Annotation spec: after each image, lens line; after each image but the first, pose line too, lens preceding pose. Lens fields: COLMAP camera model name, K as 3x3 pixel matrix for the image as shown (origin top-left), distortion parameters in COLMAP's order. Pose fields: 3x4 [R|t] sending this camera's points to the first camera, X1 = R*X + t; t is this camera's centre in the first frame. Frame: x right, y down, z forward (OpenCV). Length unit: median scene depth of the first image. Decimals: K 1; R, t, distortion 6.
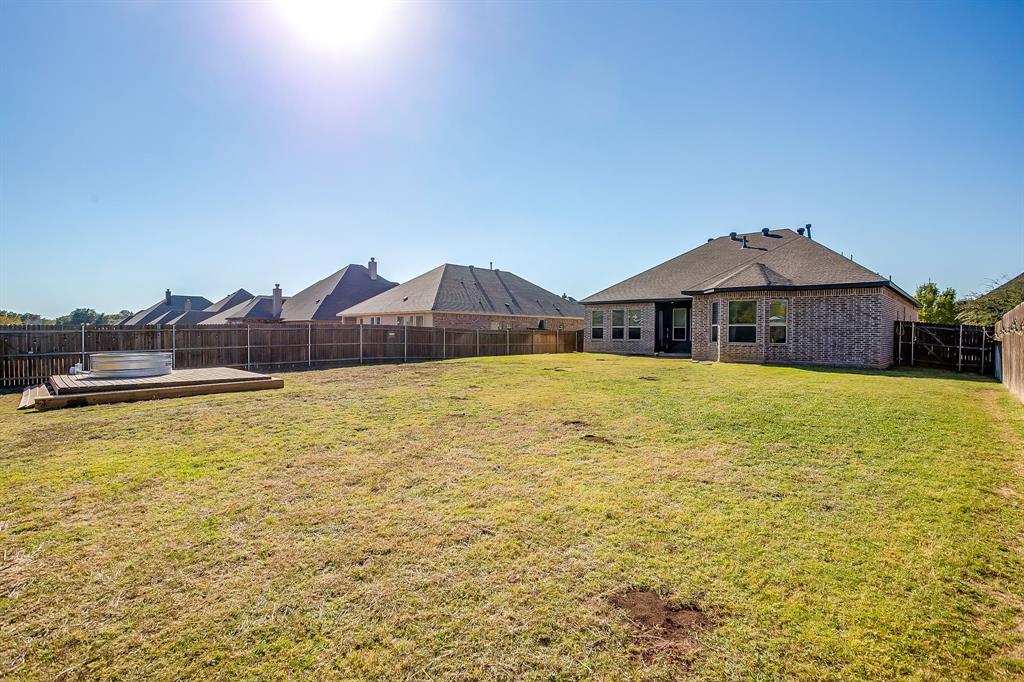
lens RADIAL K [[495.4, 0, 505.9], [0, 495.4, 334.4], [0, 0, 1]] dist [-0.057264, 0.029208]
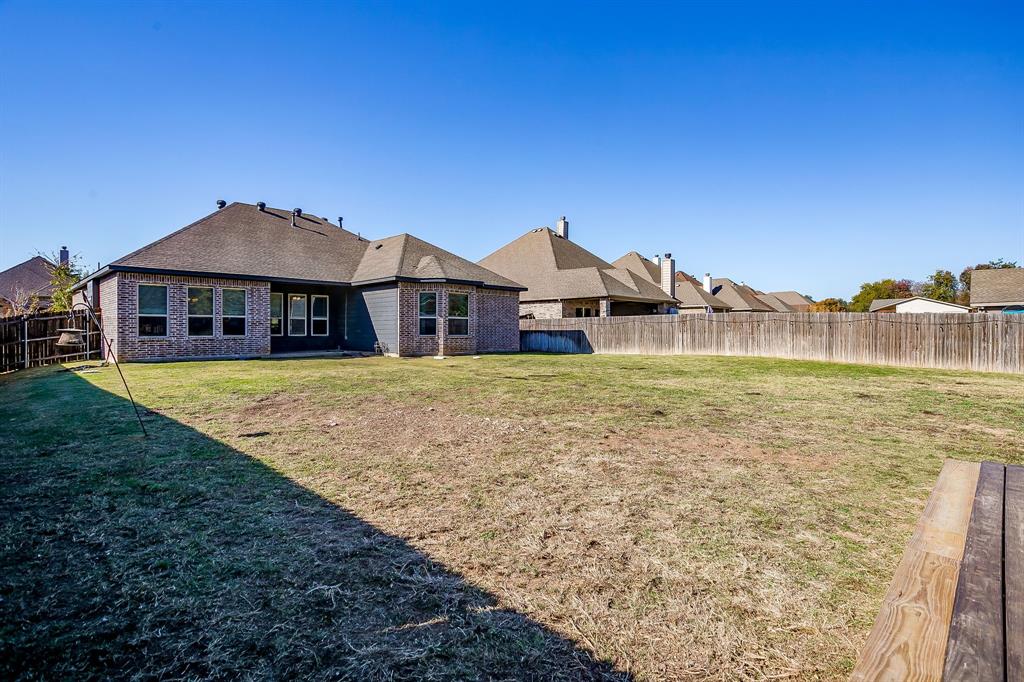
lens RADIAL K [[495.4, 0, 505.9], [0, 495.4, 334.4], [0, 0, 1]] dist [-0.057264, 0.029208]
pose [[0.037914, -0.016725, 0.999141, -0.373730], [-0.000486, 0.999859, 0.016756, -0.002177], [-0.999281, -0.001121, 0.037901, 0.622976]]
